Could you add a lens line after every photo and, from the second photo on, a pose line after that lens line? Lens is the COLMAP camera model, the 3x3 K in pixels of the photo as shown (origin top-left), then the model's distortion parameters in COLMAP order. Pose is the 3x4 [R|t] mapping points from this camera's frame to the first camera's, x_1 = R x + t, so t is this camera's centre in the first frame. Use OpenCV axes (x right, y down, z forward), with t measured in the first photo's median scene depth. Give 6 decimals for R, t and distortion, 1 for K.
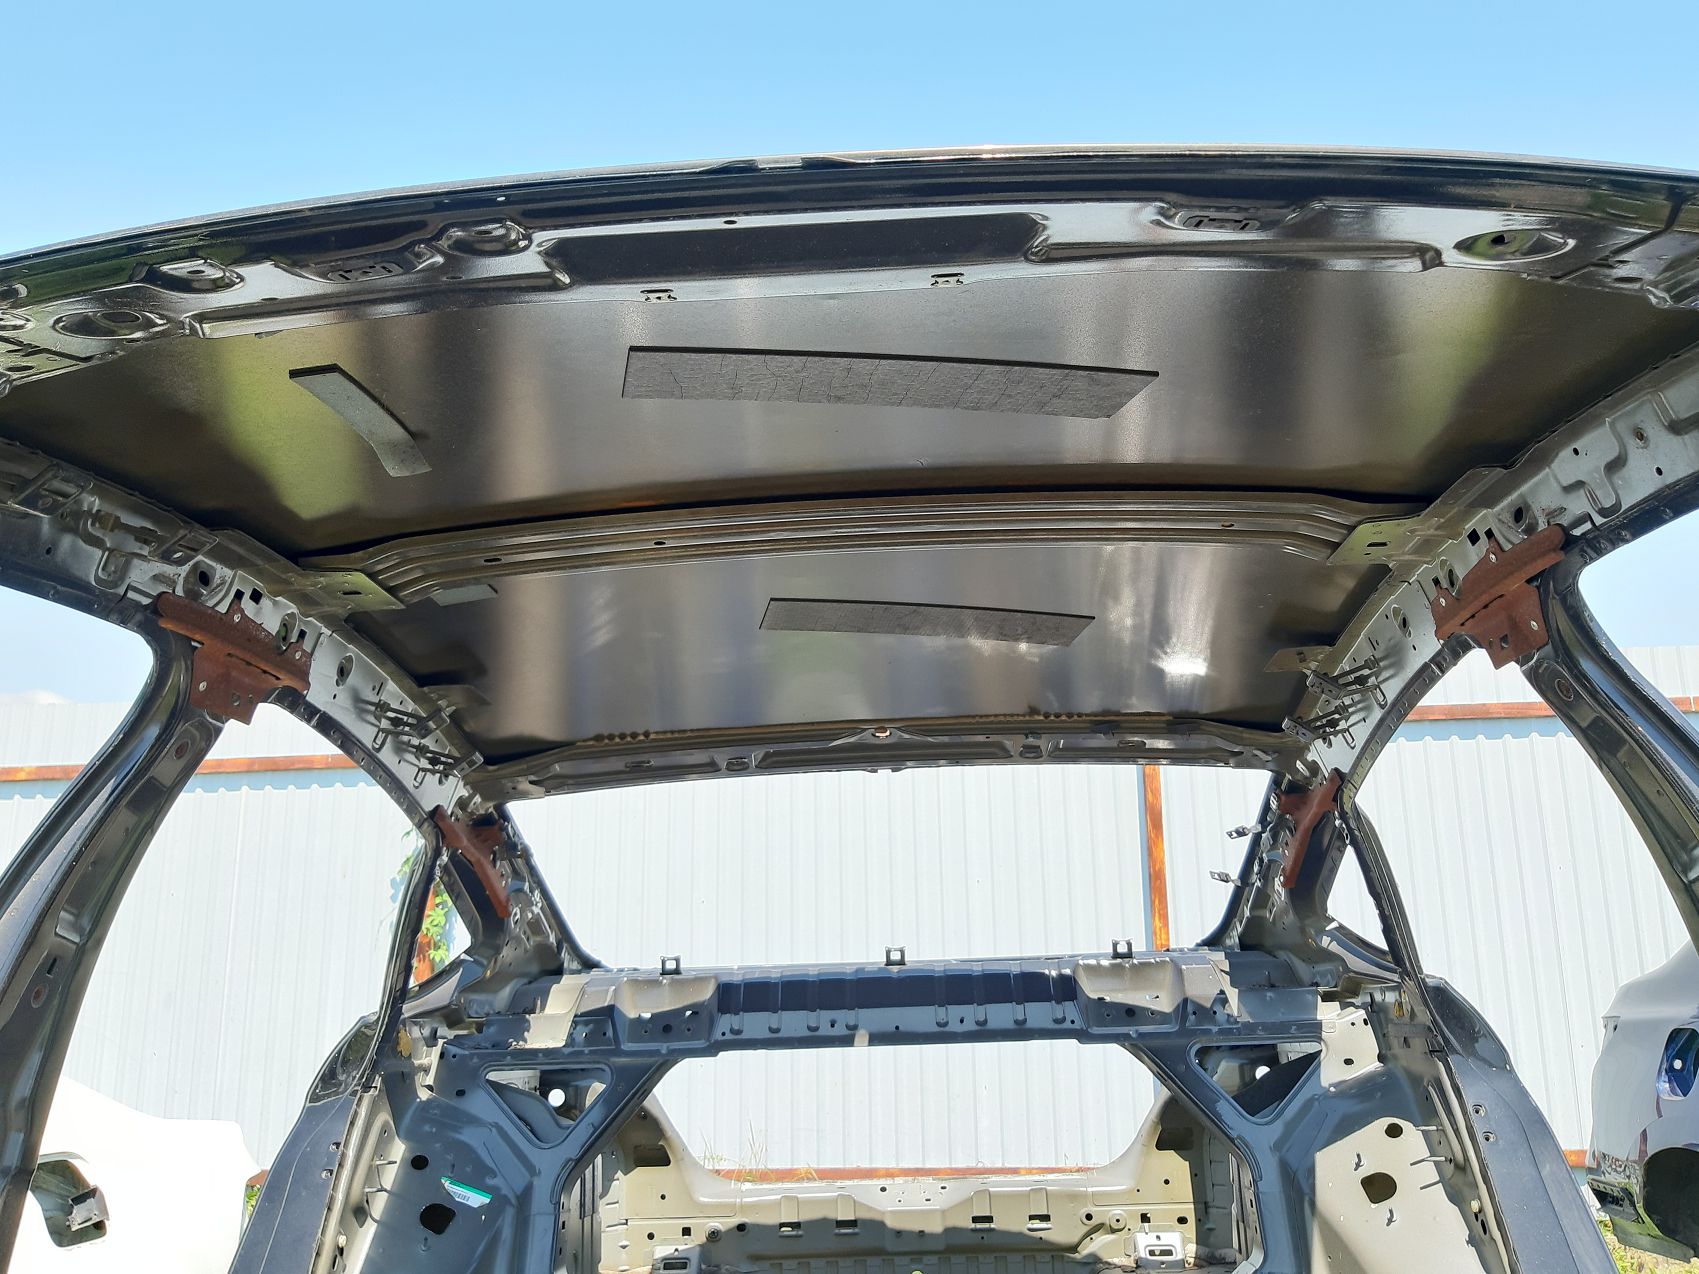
lens RADIAL K [[1435.6, 0, 854.7], [0, 1435.6, 638.4], [0, 0, 1]] dist [0.112471, -0.301243]
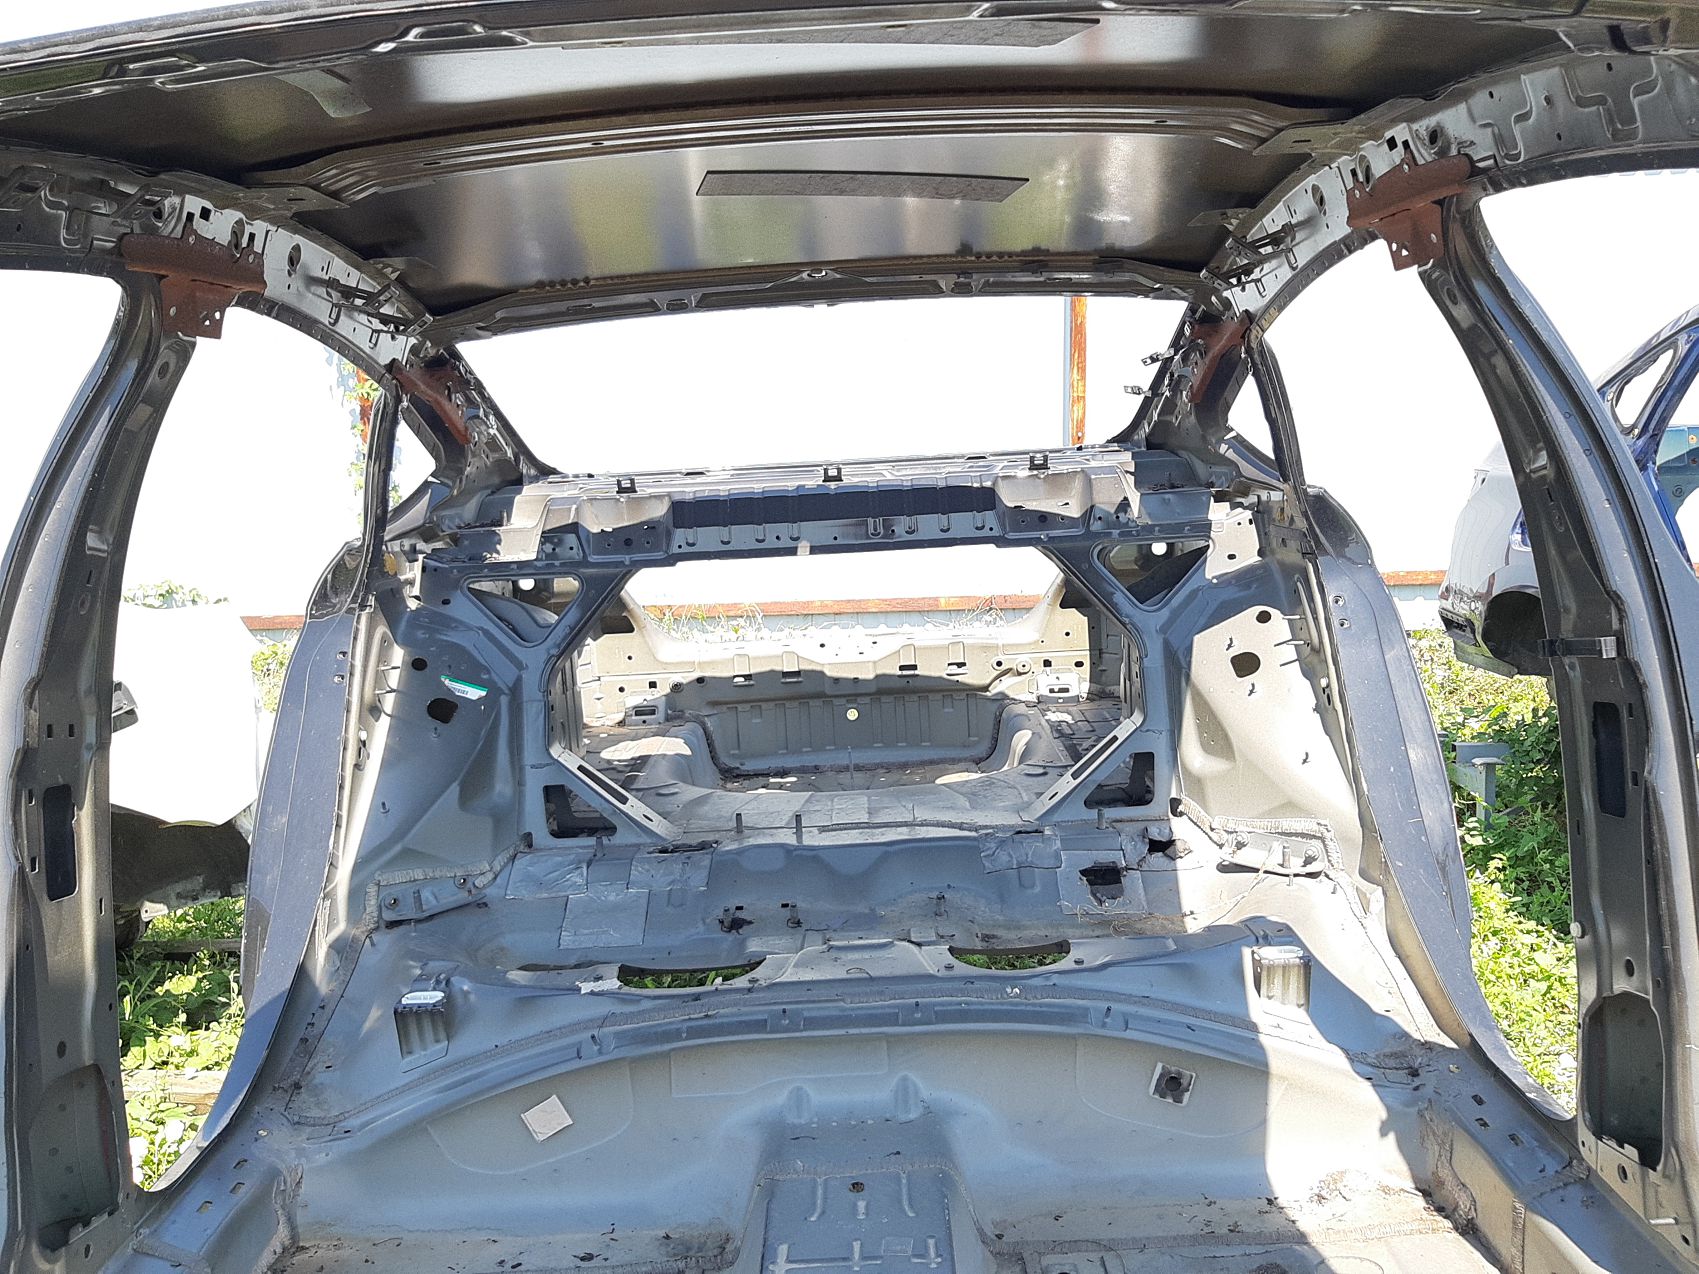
lens RADIAL K [[1435.6, 0, 854.7], [0, 1435.6, 638.4], [0, 0, 1]] dist [0.112471, -0.301243]
pose [[0.998446, -0.028771, 0.047725, -0.011274], [0.006739, 0.912464, 0.409102, -0.115200], [-0.055318, -0.408145, 0.911240, -0.045468]]
